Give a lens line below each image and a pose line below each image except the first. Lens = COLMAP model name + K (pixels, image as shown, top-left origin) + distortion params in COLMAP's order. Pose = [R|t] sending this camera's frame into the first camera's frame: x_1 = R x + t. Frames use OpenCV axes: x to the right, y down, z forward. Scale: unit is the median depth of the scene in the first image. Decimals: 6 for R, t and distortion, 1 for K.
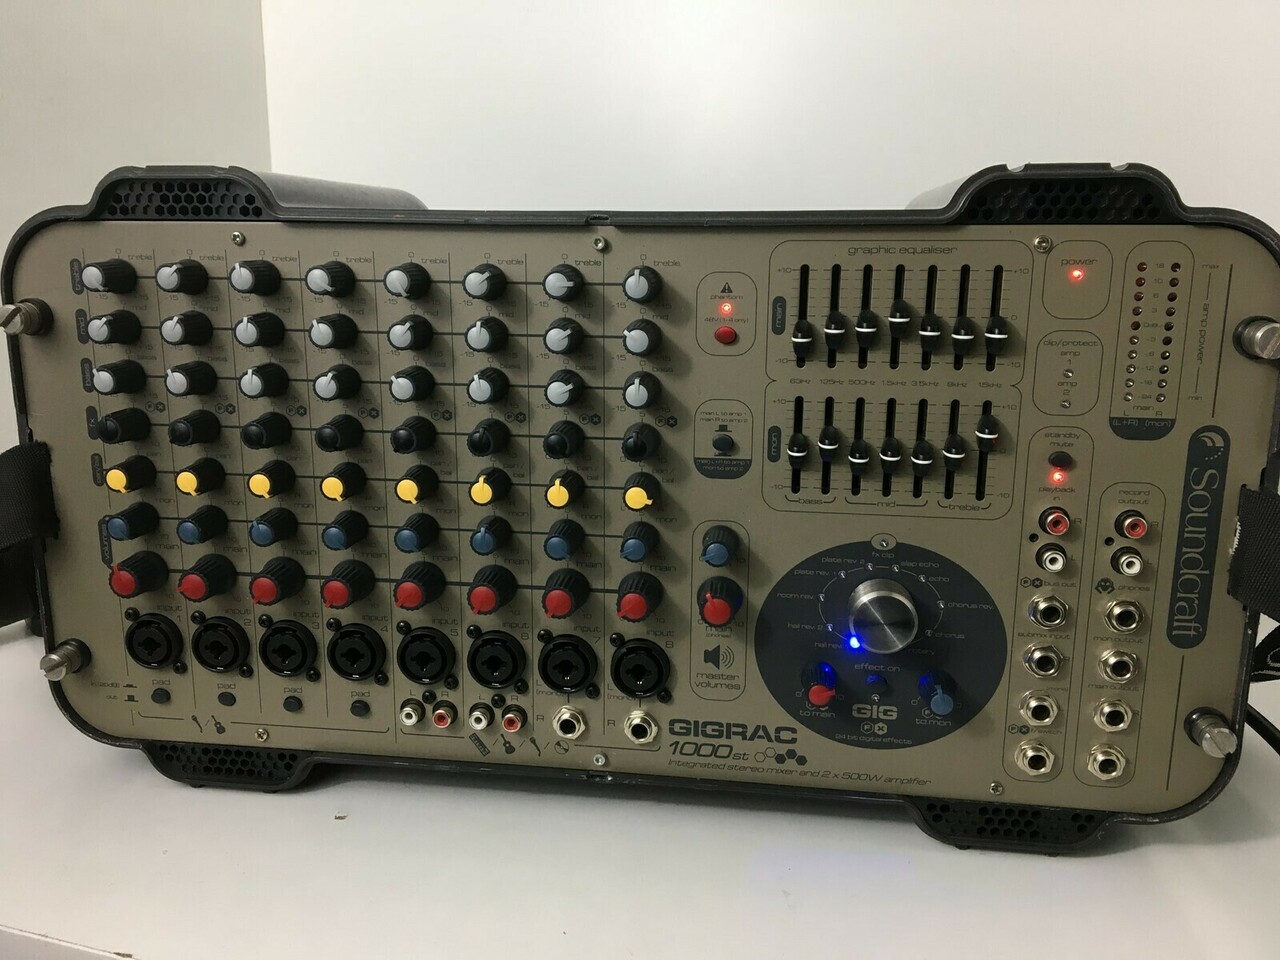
lens RADIAL K [[1082.2, 0, 635.9], [0, 1082.2, 474.6], [0, 0, 1]] dist [0.035027, -0.101784]
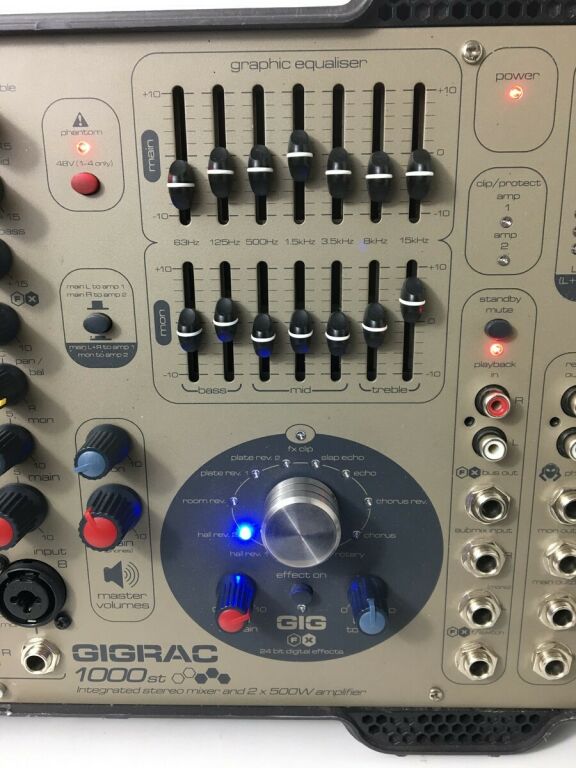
lens RADIAL K [[649.3, 0, 287.5], [0, 649.3, 382.6], [0, 0, 1]] dist [0.035027, -0.101784]
pose [[0.991834, -0.043996, 0.119707, 0.160942], [0.040410, 0.998664, 0.032218, 0.004952], [-0.120965, -0.027117, 0.992286, 0.499759]]
